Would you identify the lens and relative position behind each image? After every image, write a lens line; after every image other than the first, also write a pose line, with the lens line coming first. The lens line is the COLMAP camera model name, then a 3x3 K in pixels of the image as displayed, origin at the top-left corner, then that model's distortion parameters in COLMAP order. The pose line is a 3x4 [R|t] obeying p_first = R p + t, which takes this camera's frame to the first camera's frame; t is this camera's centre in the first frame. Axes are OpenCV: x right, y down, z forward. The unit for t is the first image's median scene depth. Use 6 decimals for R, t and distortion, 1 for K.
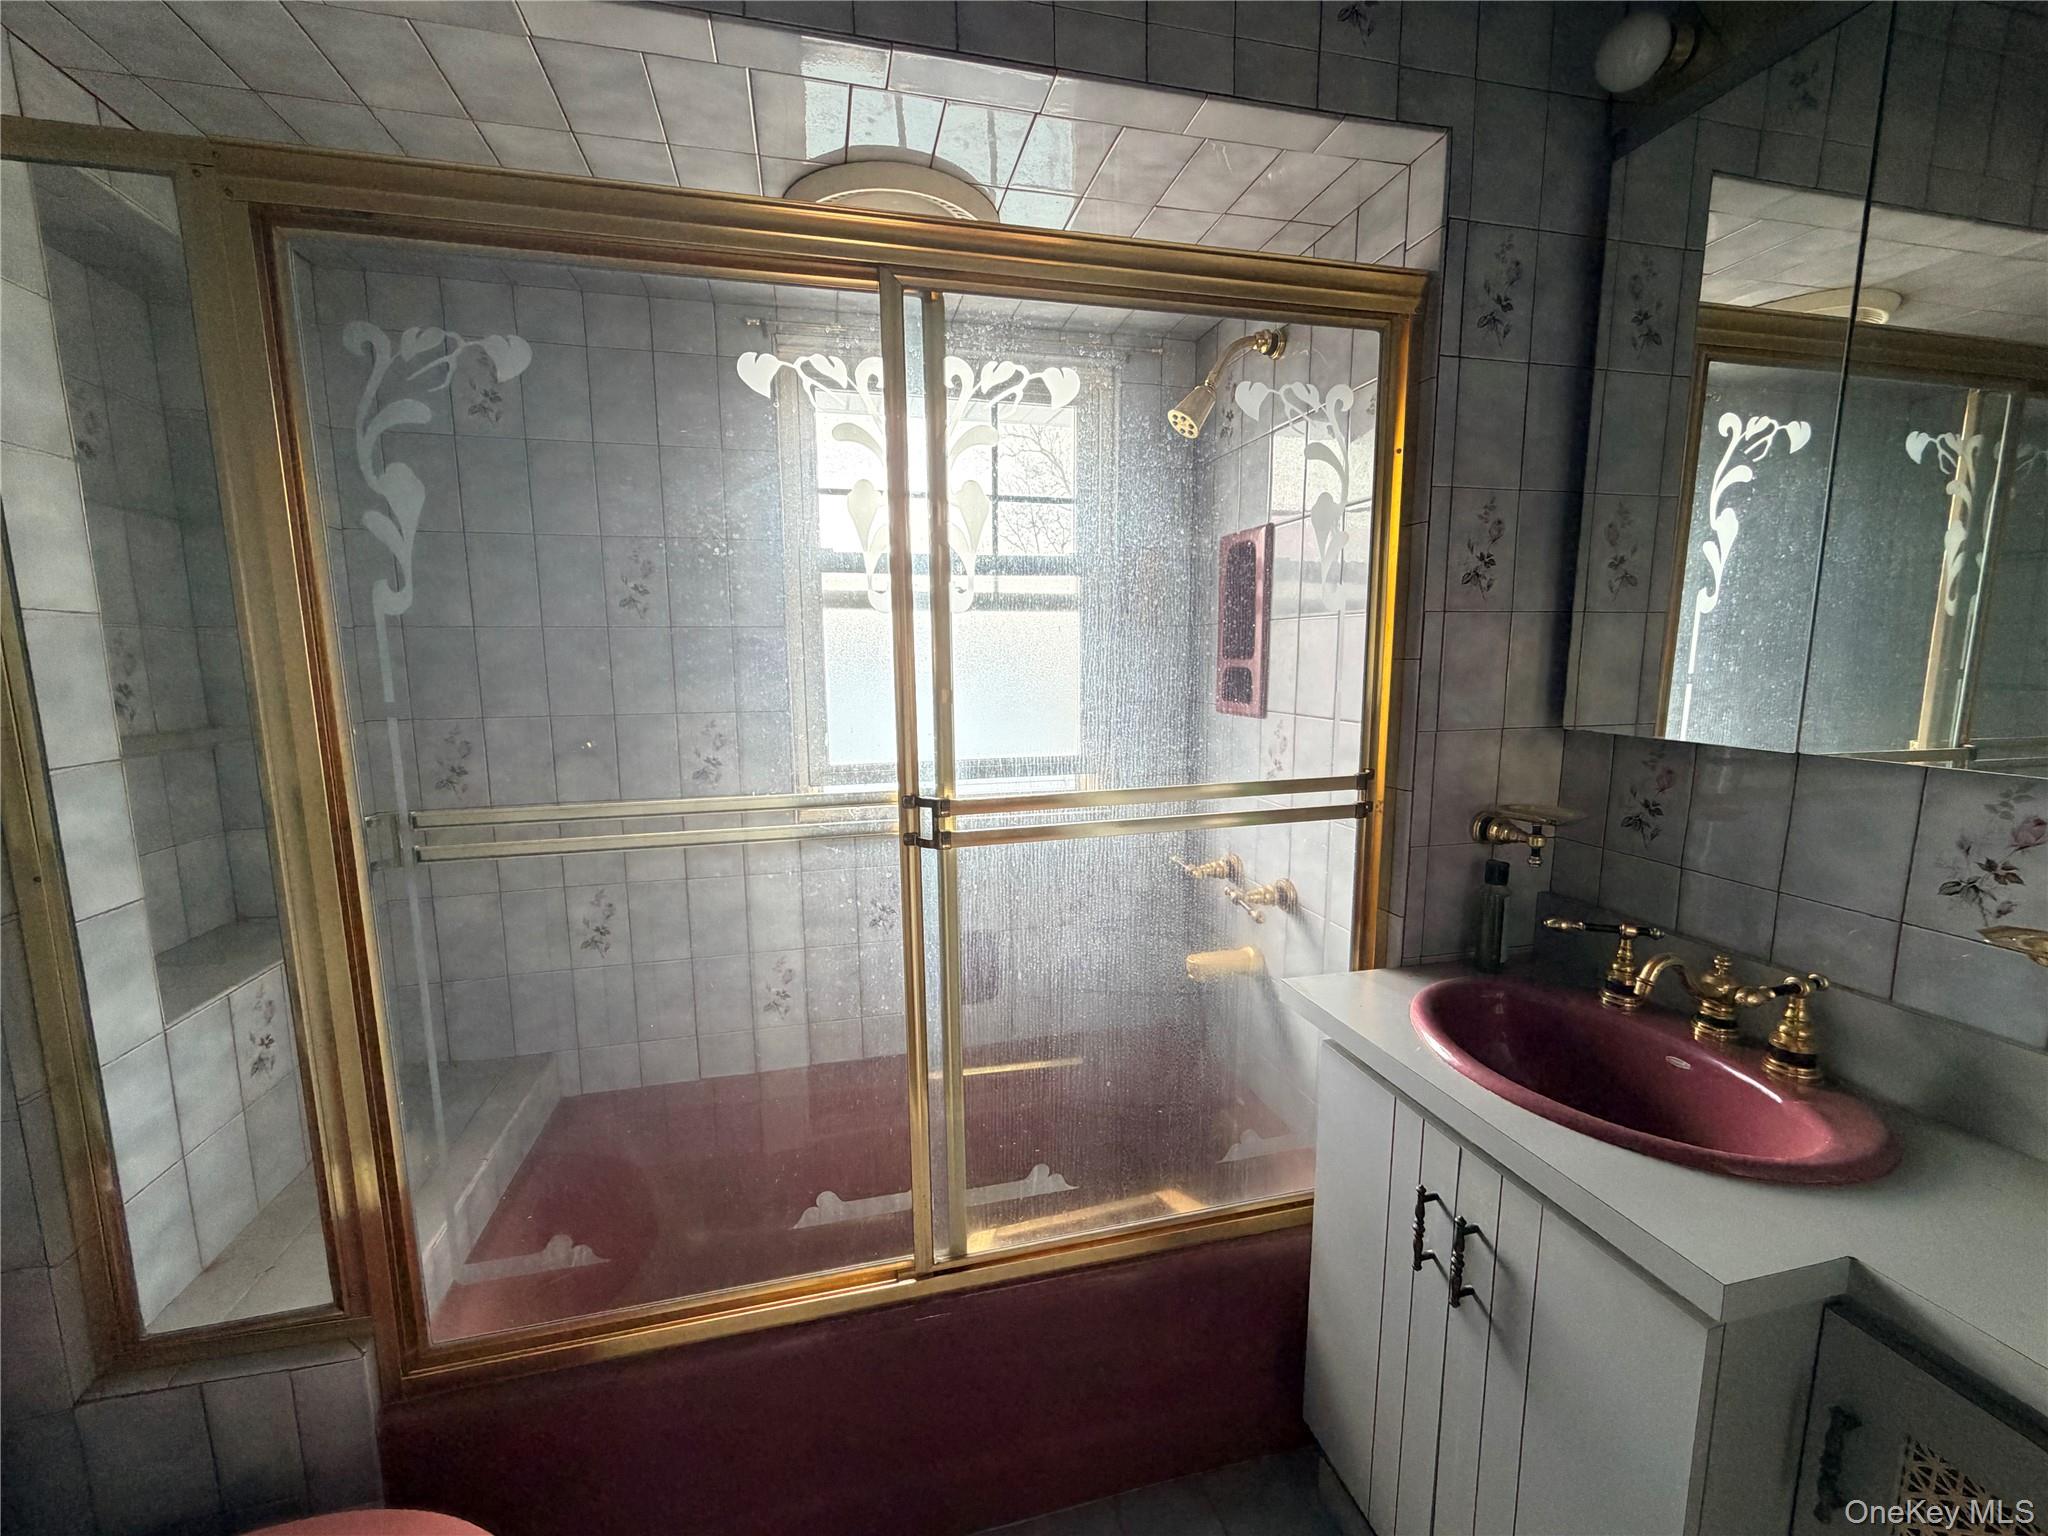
lens RADIAL K [[815.2, 0, 1016.6], [0, 815.2, 765.9], [0, 0, 1]] dist [-0.002943, -0.000004]
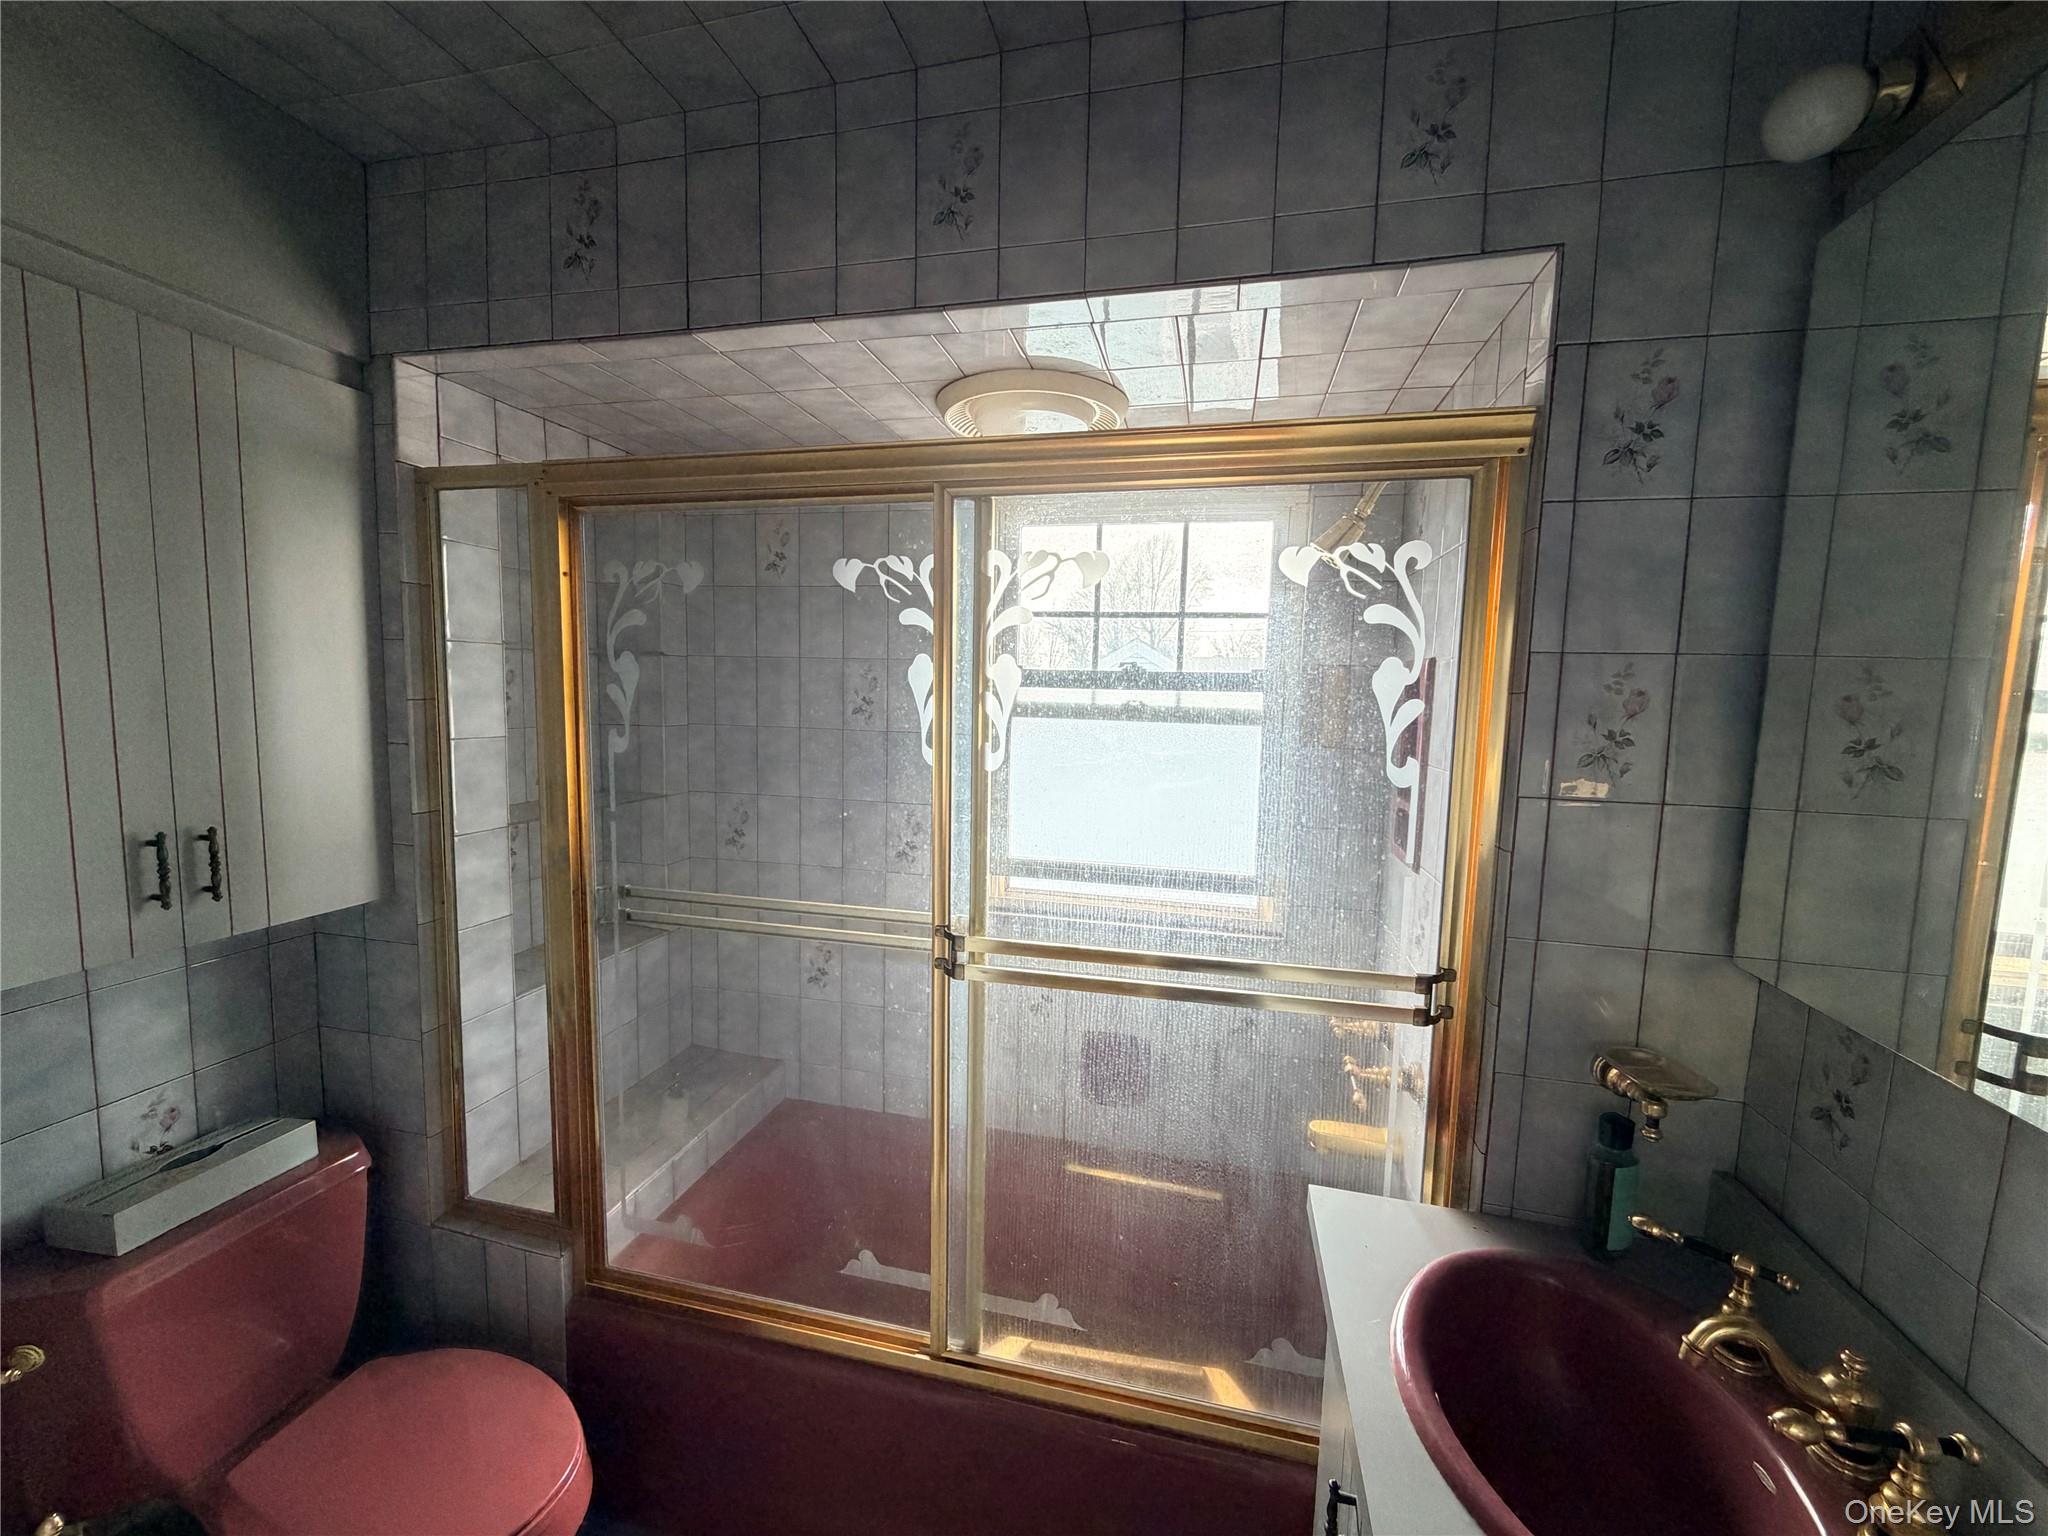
lens RADIAL K [[815.2, 0, 1018.3], [0, 815.2, 765.8], [0, 0, 1]] dist [-0.002943, -0.000004]
pose [[0.888383, 0.073357, -0.453205, 0.431201], [-0.094920, 0.995171, -0.024983, -0.155569], [0.449184, 0.065213, 0.891056, 0.016493]]
